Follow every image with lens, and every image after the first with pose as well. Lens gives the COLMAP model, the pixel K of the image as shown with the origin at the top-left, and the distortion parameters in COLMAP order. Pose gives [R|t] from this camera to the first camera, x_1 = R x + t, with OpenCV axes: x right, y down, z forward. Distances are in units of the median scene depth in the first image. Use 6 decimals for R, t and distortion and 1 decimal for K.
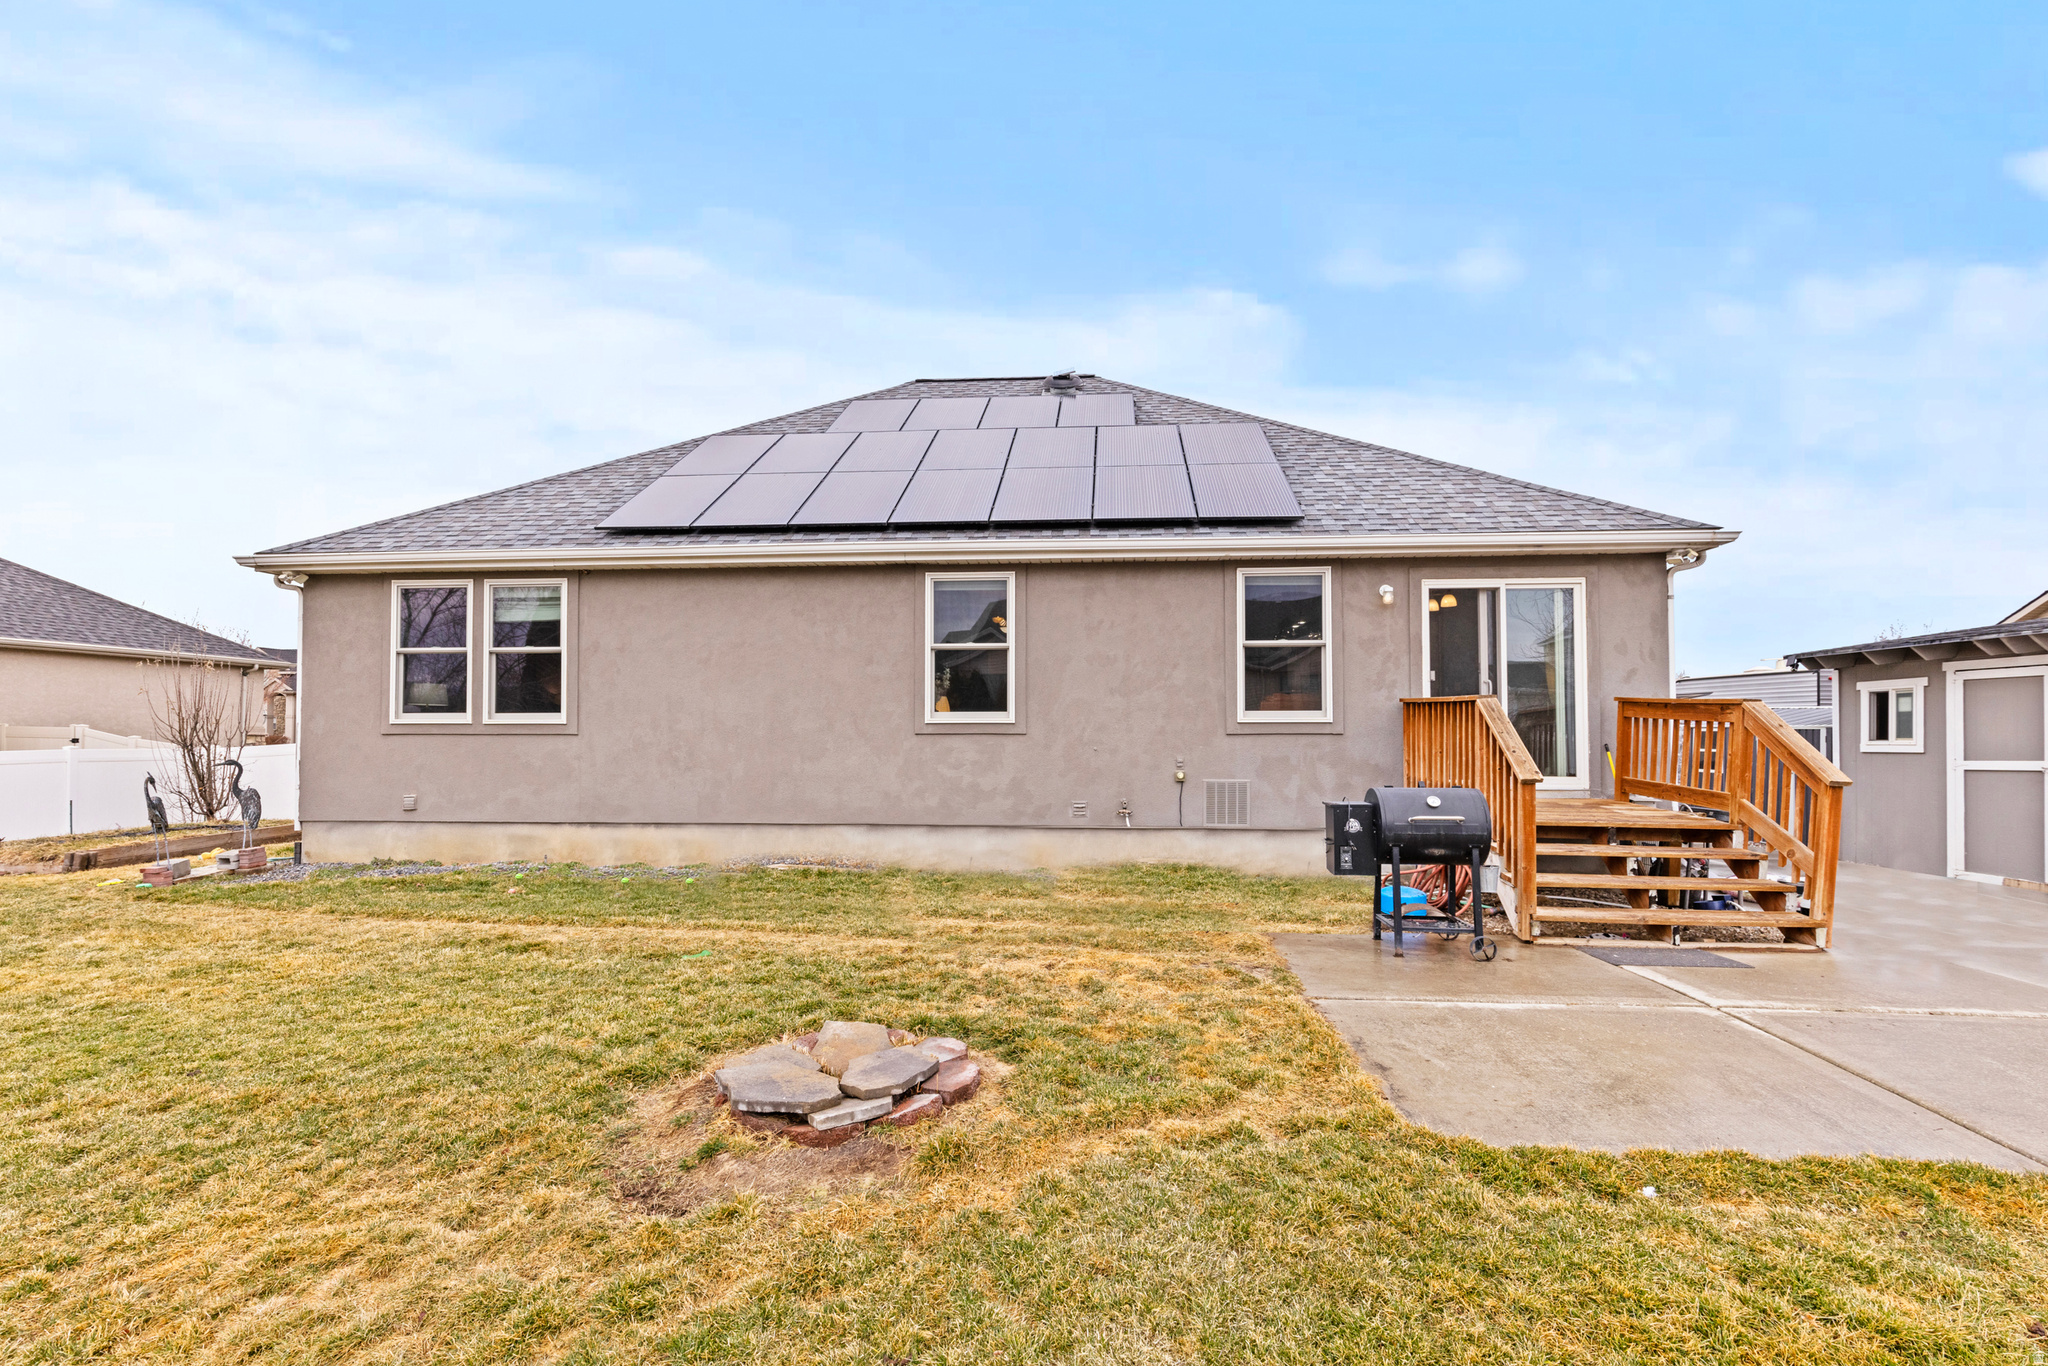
lens RADIAL K [[927.1, 0, 1028.4], [0, 927.1, 654.8], [0, 0, 1]] dist [0.002179, 0.000129]
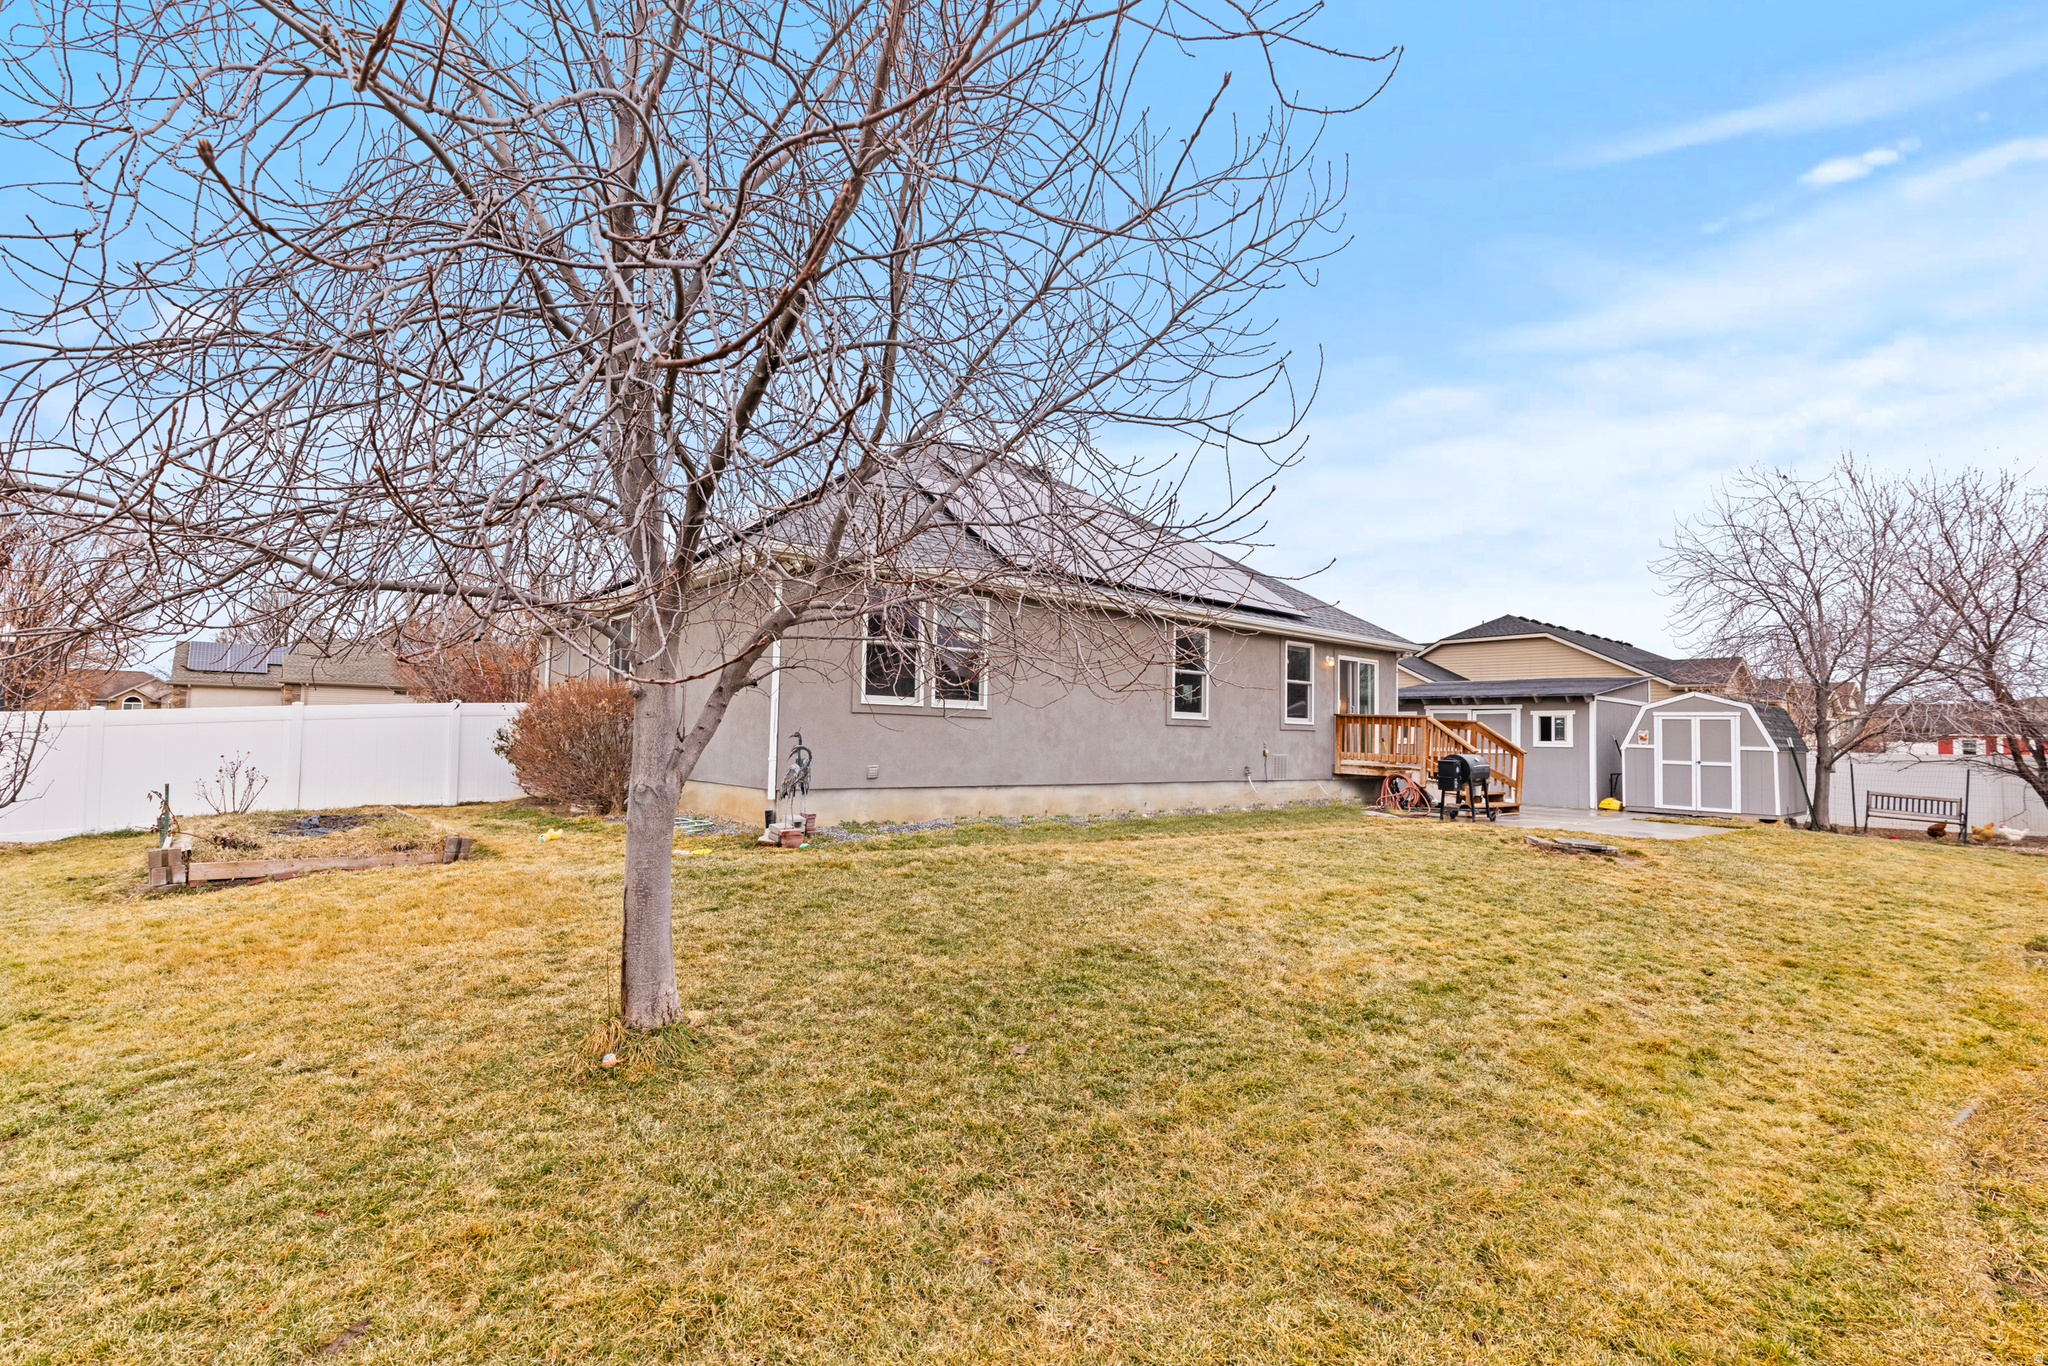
lens RADIAL K [[927.1, 0, 1028.4], [0, 927.1, 654.8], [0, 0, 1]] dist [0.002179, 0.000129]
pose [[0.698578, 0.078208, 0.711247, -1.436420], [-0.097168, 0.995170, -0.013991, 0.011029], [-0.708905, -0.059337, 0.702803, 0.061640]]
